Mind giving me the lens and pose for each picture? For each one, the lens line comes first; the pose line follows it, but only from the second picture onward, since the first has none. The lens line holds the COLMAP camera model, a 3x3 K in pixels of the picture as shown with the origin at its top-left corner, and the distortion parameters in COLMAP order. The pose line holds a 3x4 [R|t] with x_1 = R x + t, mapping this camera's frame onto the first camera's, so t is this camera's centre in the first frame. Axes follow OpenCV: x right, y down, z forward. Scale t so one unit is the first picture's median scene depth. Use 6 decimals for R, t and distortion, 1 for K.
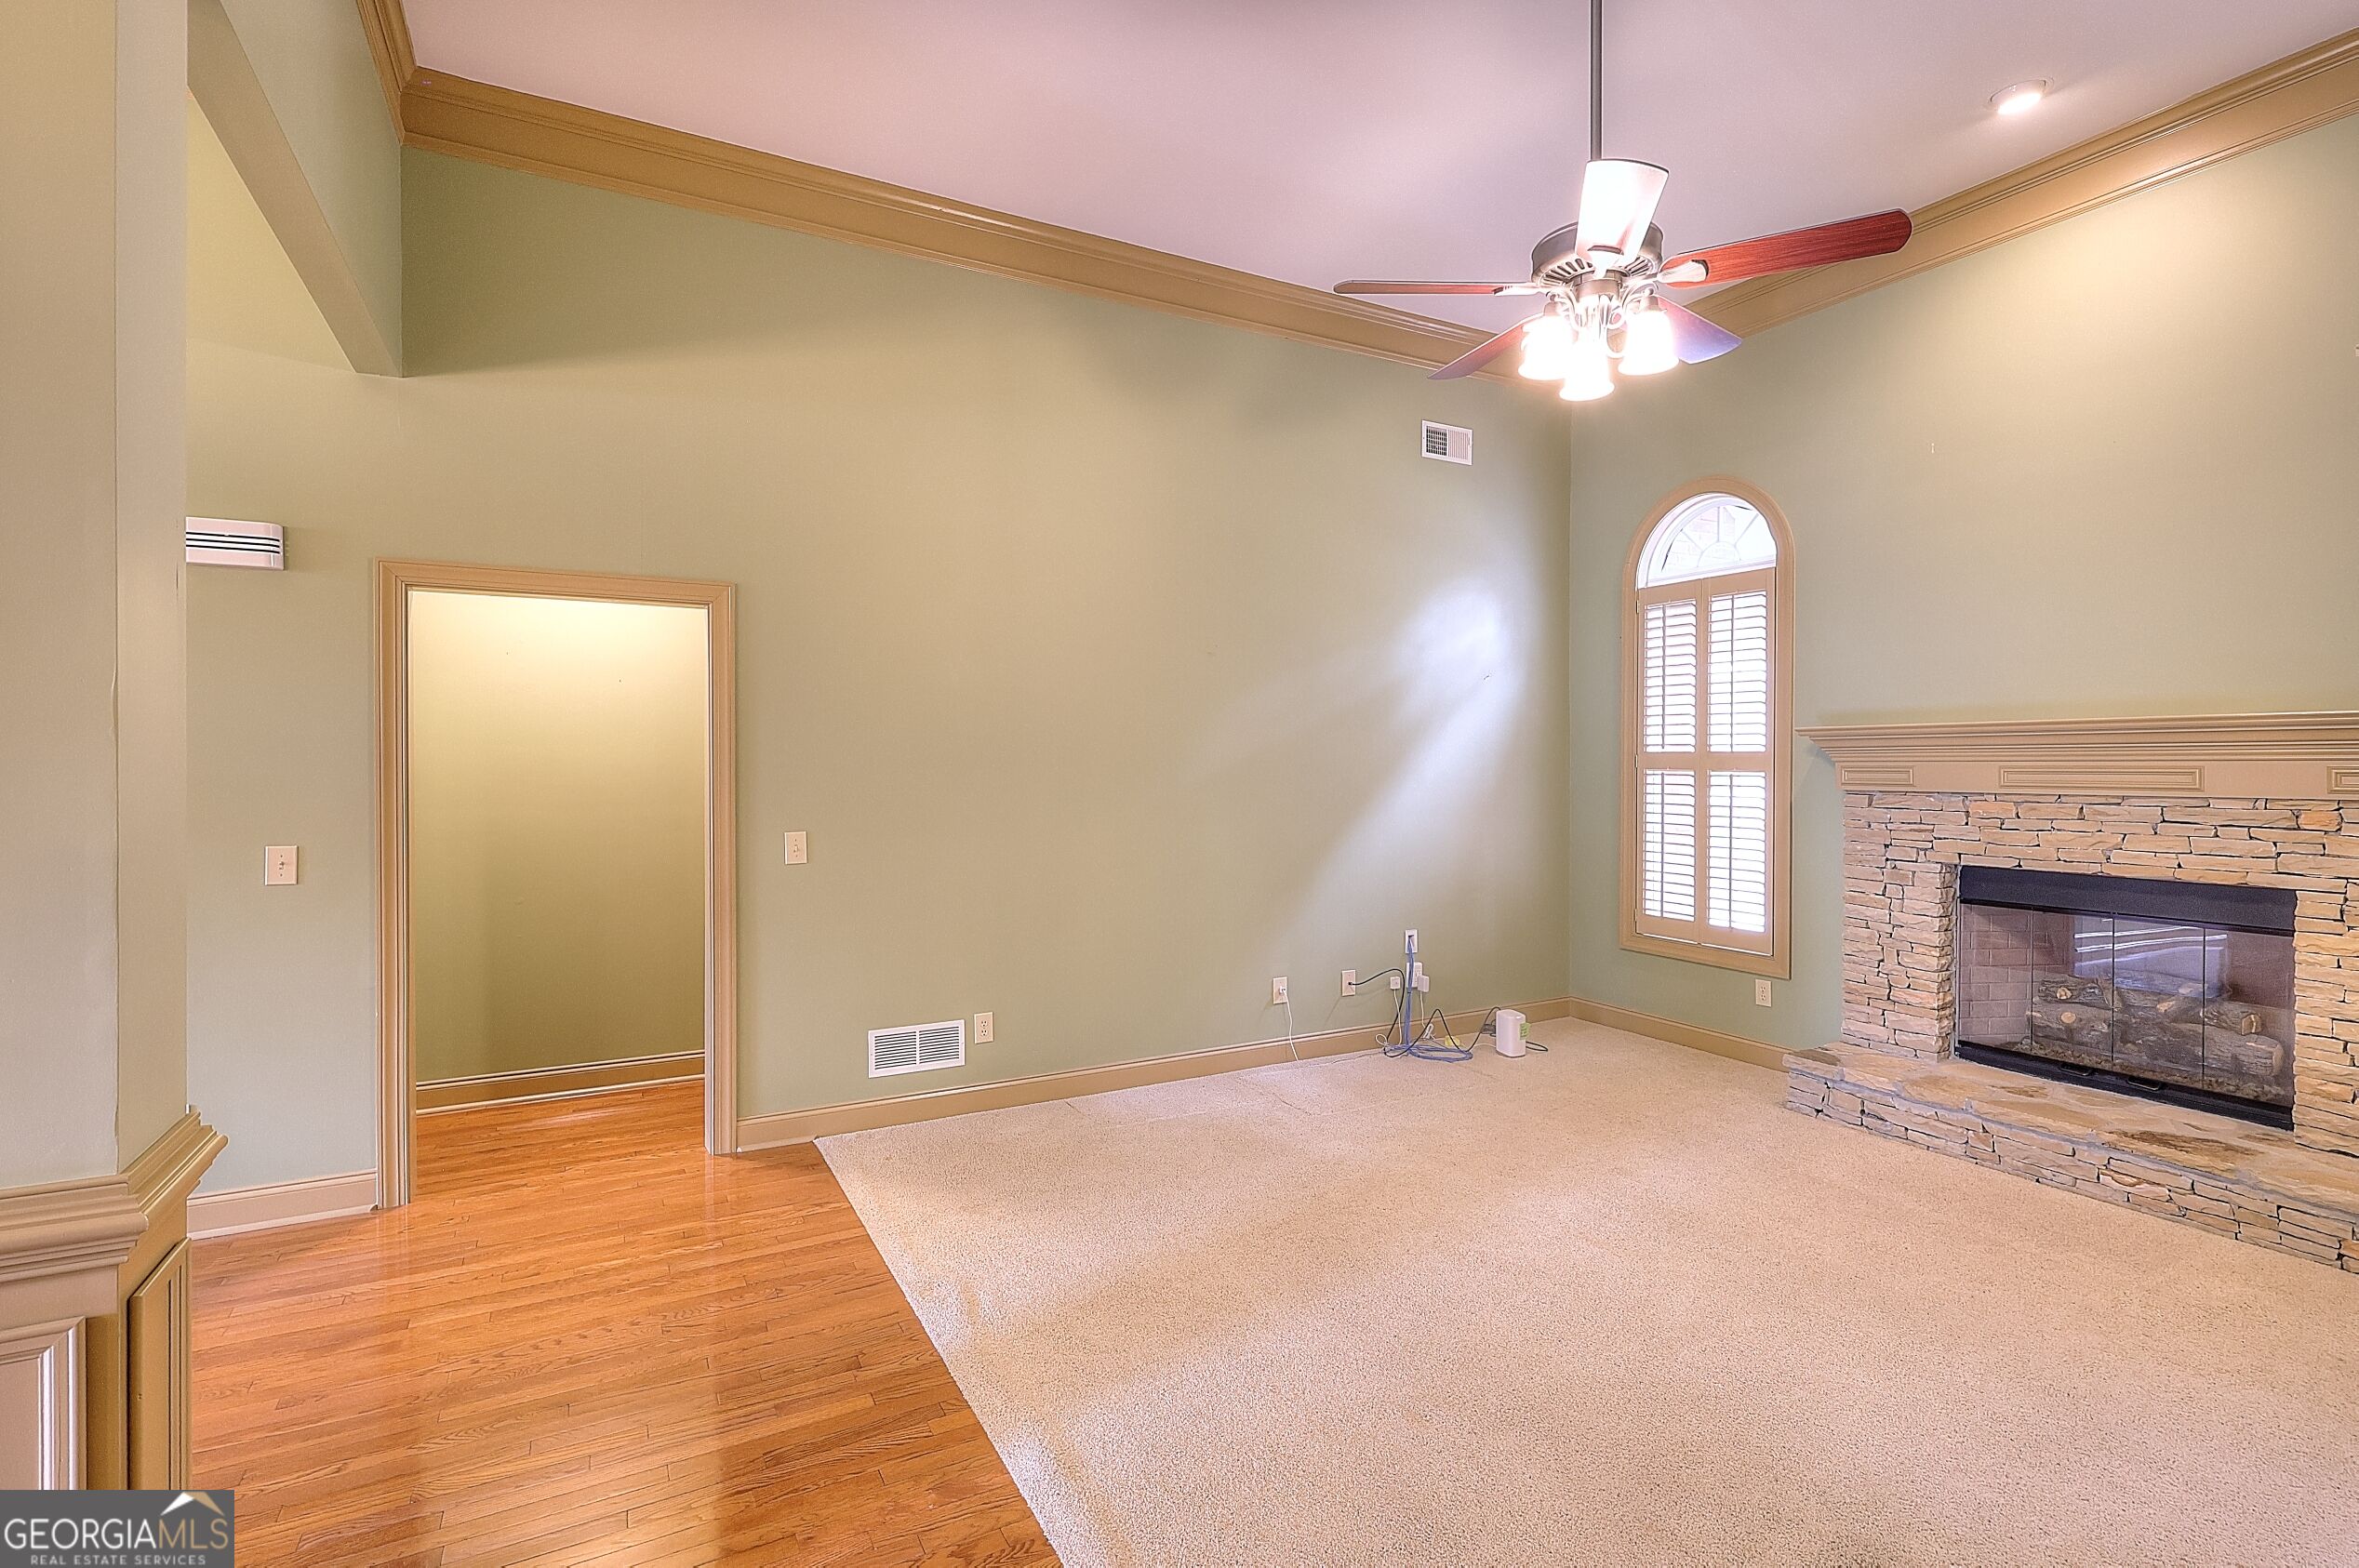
lens RADIAL K [[1090.1, 0, 1179.1], [0, 1090.1, 774.0], [0, 0, 1]] dist [-0.003682, 0.002034]
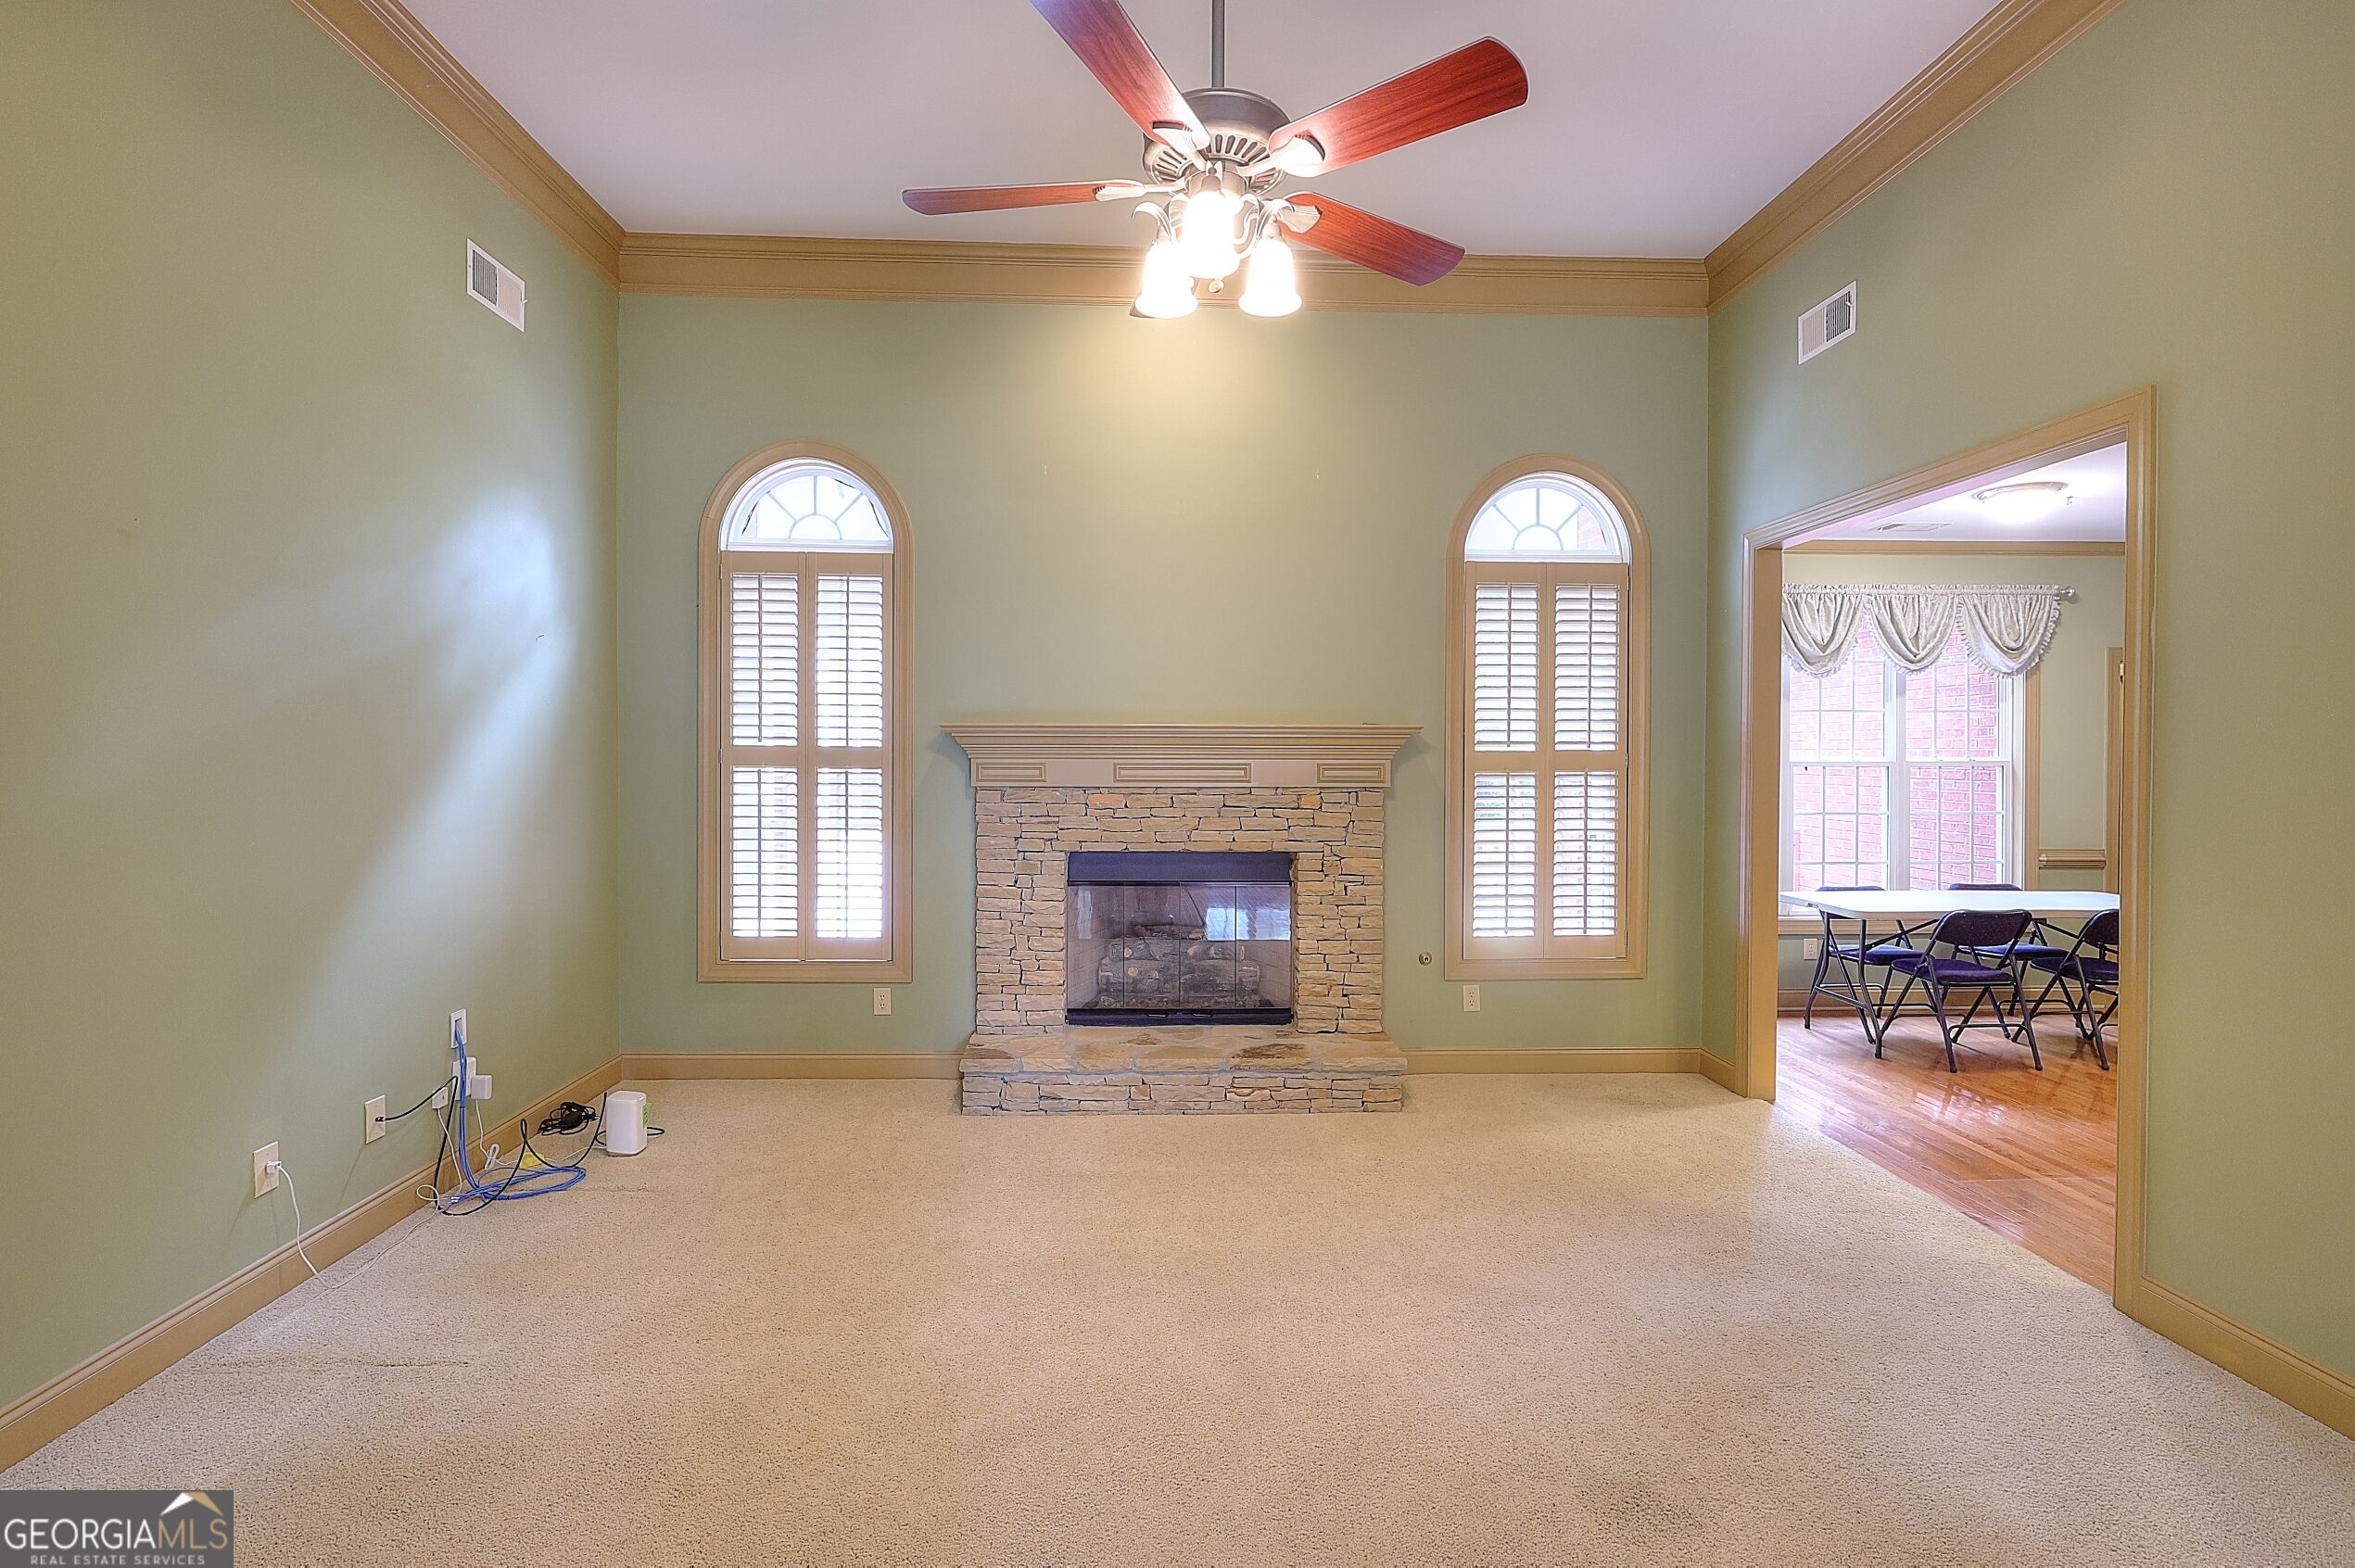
lens RADIAL K [[1088.3, 0, 1178.1], [0, 1088.3, 777.7], [0, 0, 1]] dist [-0.003682, 0.002034]
pose [[0.440119, -0.012002, 0.897859, -0.232955], [0.003918, 0.999927, 0.011446, -0.004410], [-0.897931, -0.001520, 0.440134, 0.411971]]
